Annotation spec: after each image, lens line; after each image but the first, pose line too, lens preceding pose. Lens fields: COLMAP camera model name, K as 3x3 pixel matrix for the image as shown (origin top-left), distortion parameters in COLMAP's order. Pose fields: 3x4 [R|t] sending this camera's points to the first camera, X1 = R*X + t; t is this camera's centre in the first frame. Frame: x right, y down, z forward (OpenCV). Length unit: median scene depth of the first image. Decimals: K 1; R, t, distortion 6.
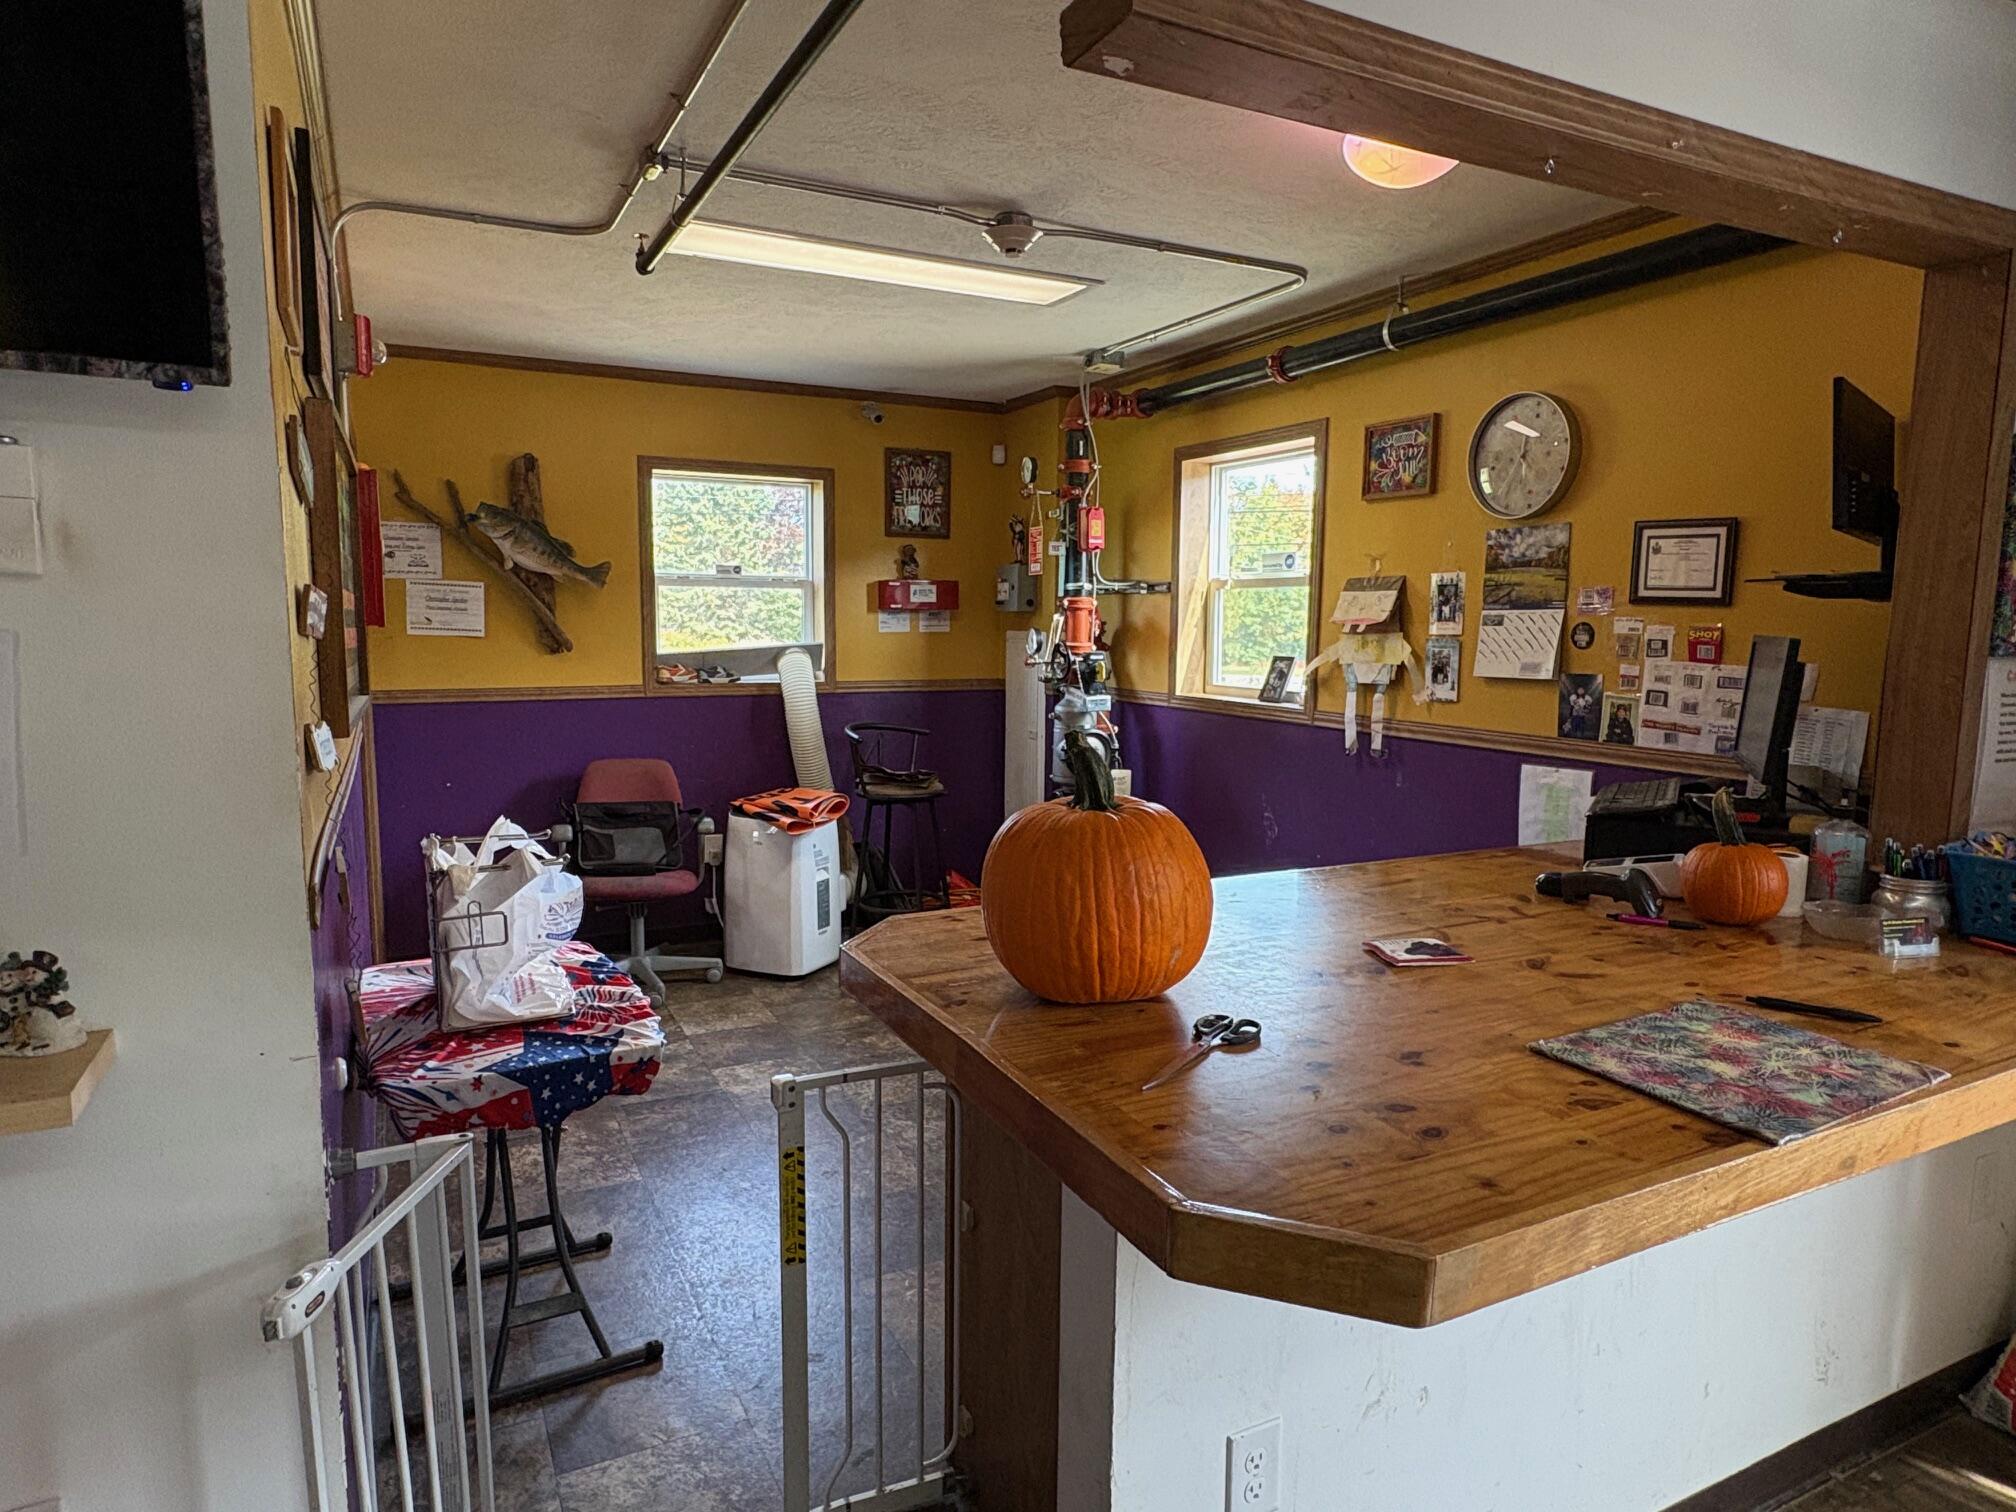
lens RADIAL K [[1196.8, 0, 1001.4], [0, 1196.8, 761.7], [0, 0, 1]] dist [-0.006218, 0.003417]
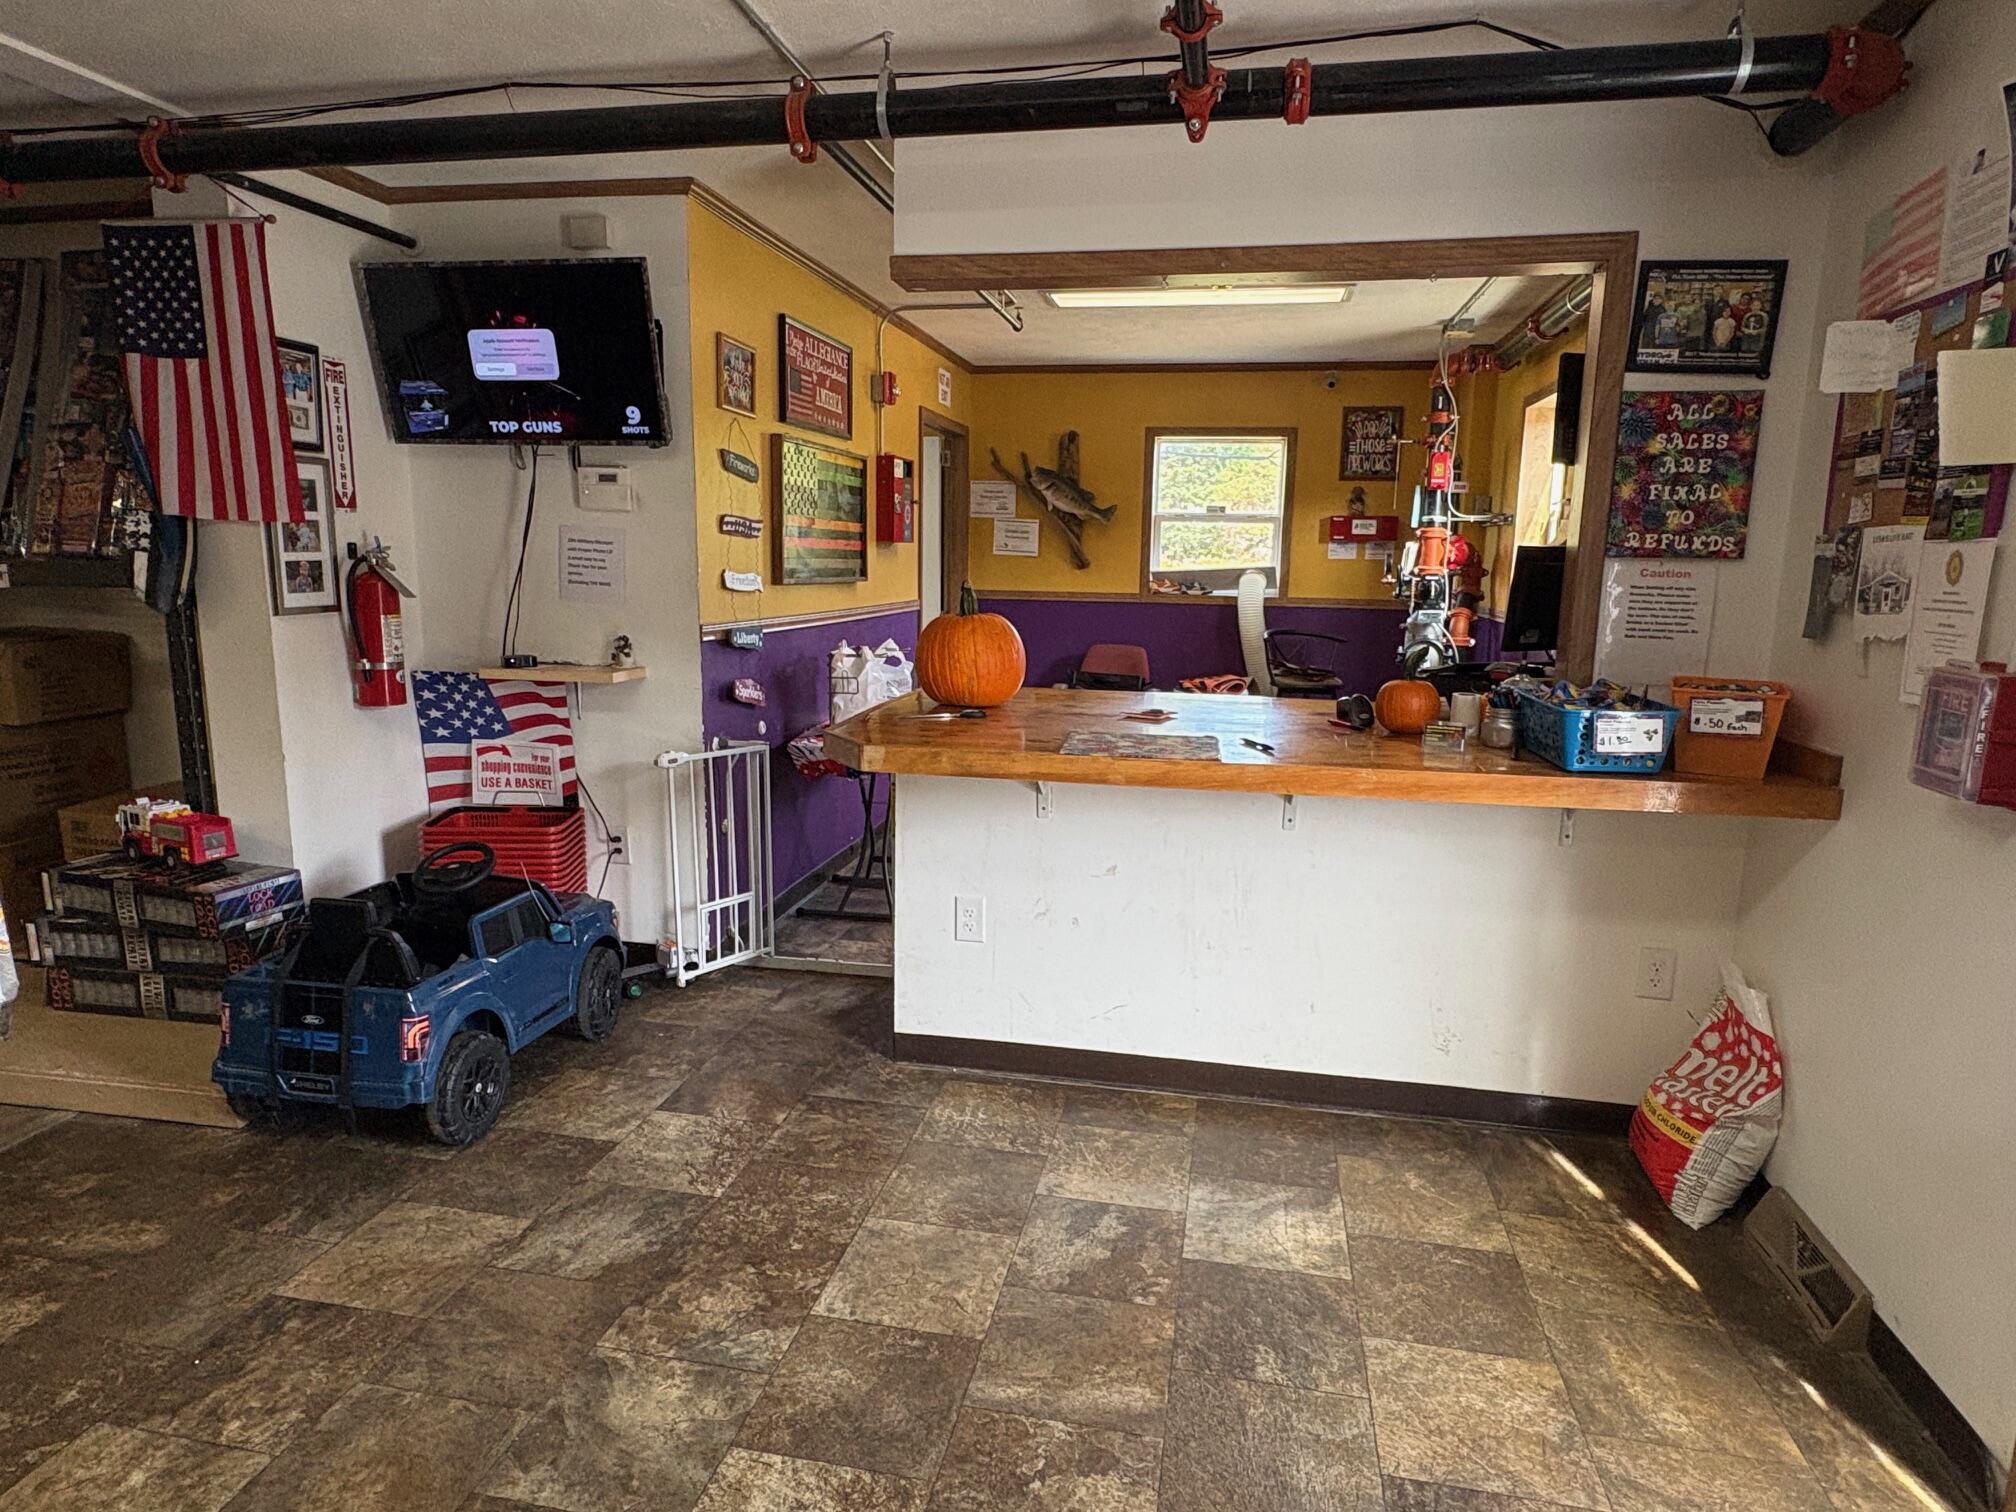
lens RADIAL K [[1196.8, 0, 1001.8], [0, 1196.8, 759.6], [0, 0, 1]] dist [-0.006218, 0.003417]
pose [[0.782702, 0.113561, -0.611949, 0.479418], [-0.087396, 0.993525, 0.072589, 0.043569], [0.616230, -0.003333, 0.787559, -0.209712]]
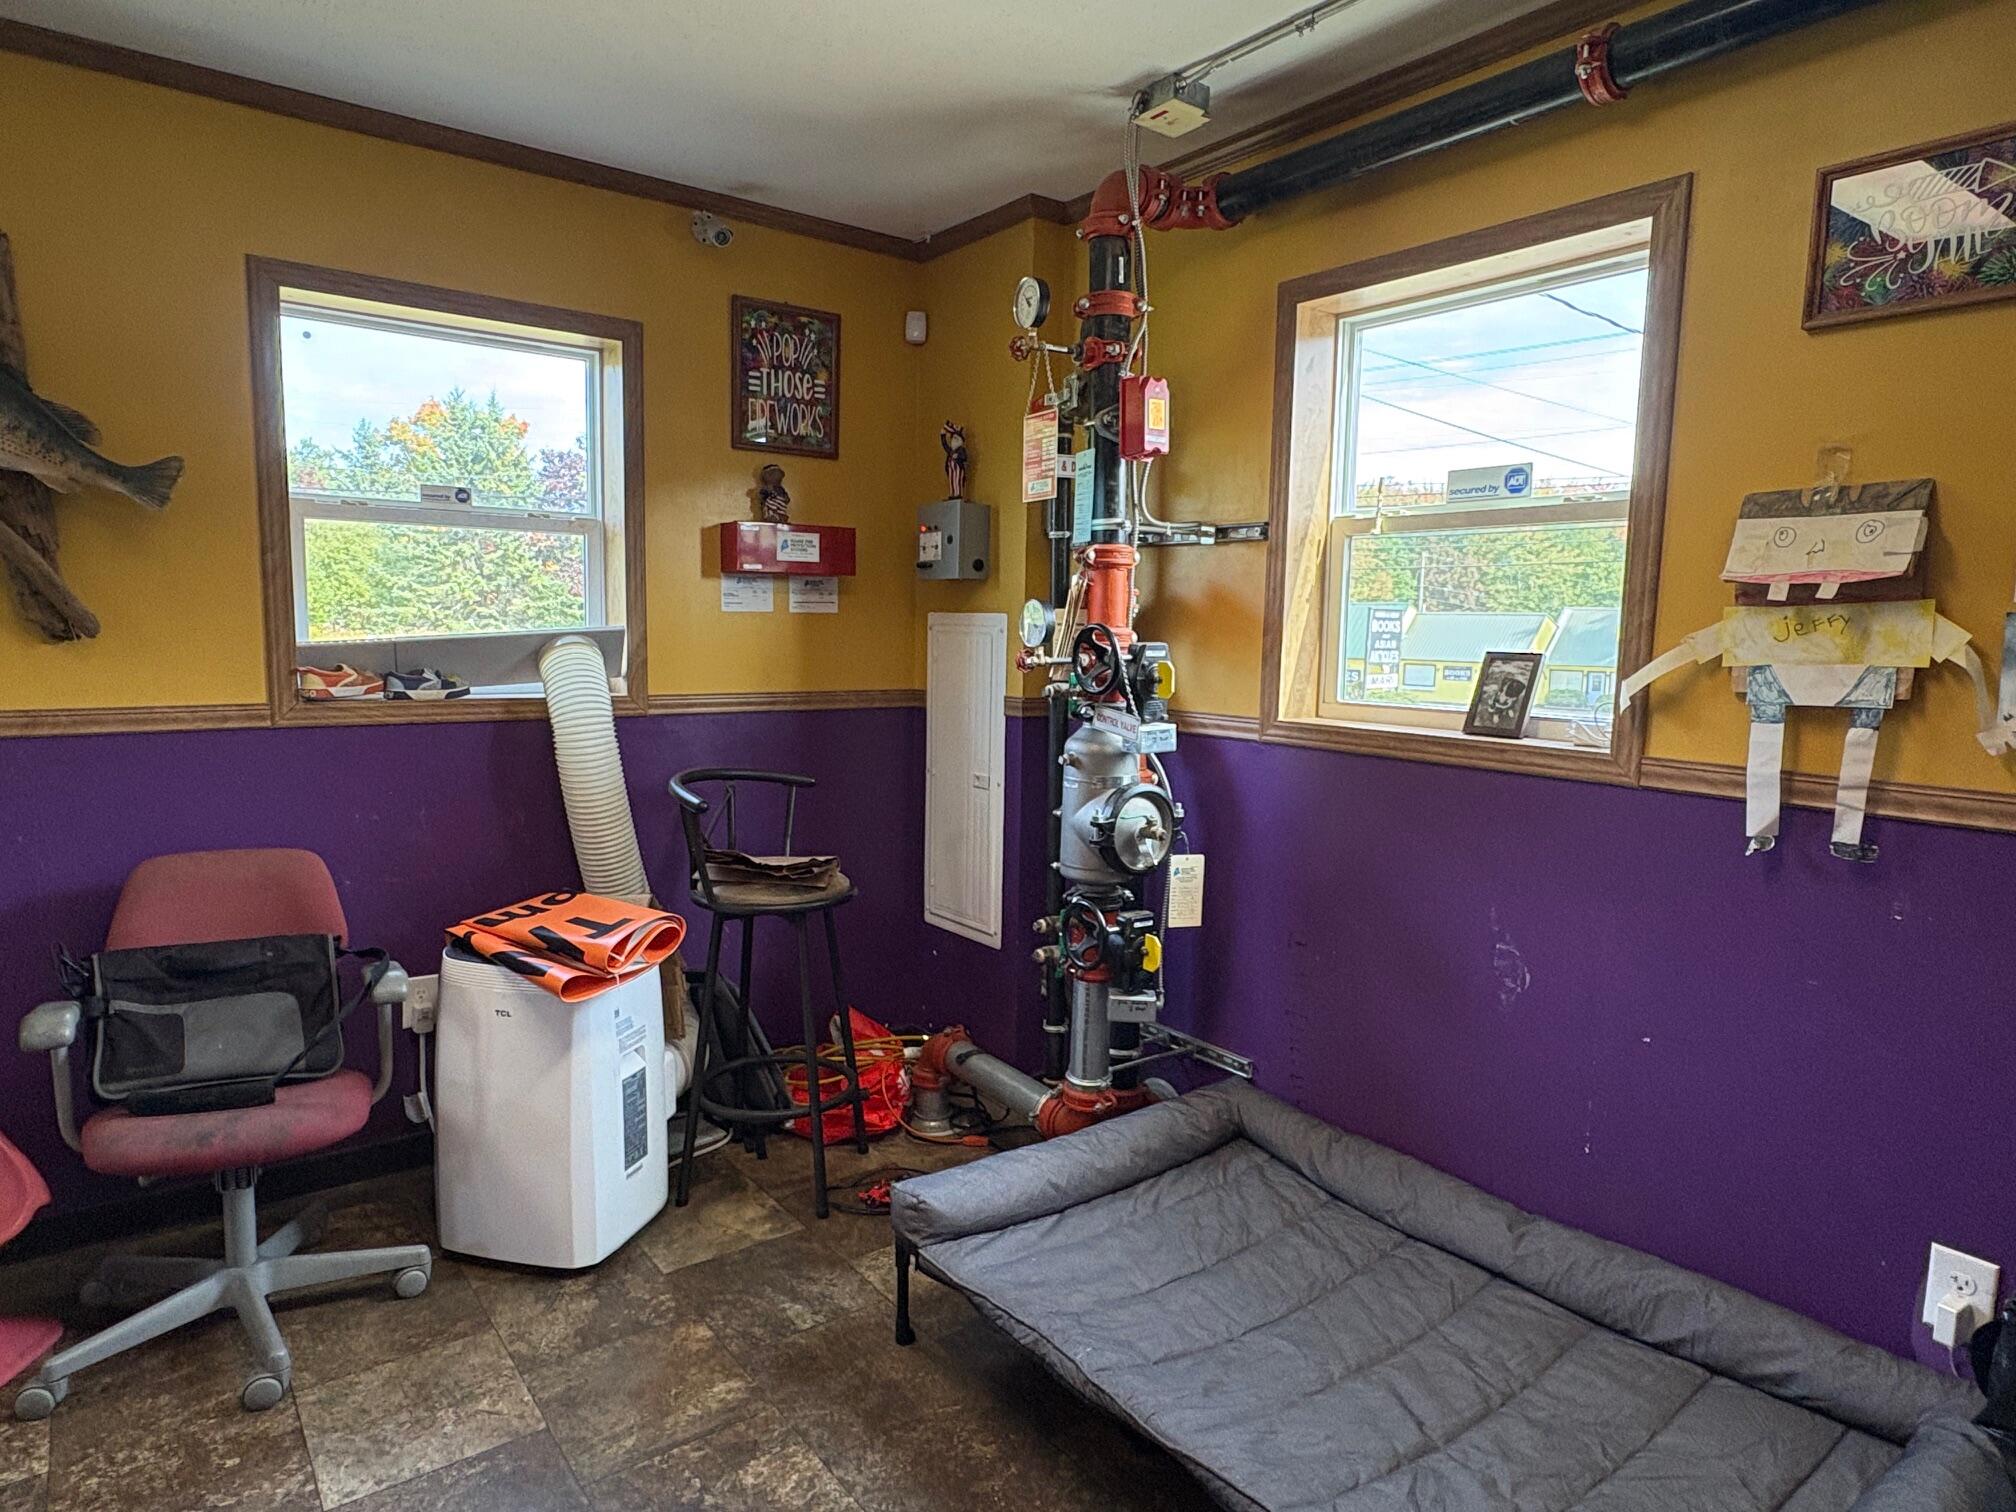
lens RADIAL K [[1196.8, 0, 1011.1], [0, 1196.8, 761.2], [0, 0, 1]] dist [-0.006218, 0.003417]
pose [[0.983192, -0.011216, 0.182232, -0.081588], [0.011979, 0.999923, -0.003092, -0.035909], [-0.182184, 0.005223, 0.983251, 0.458092]]
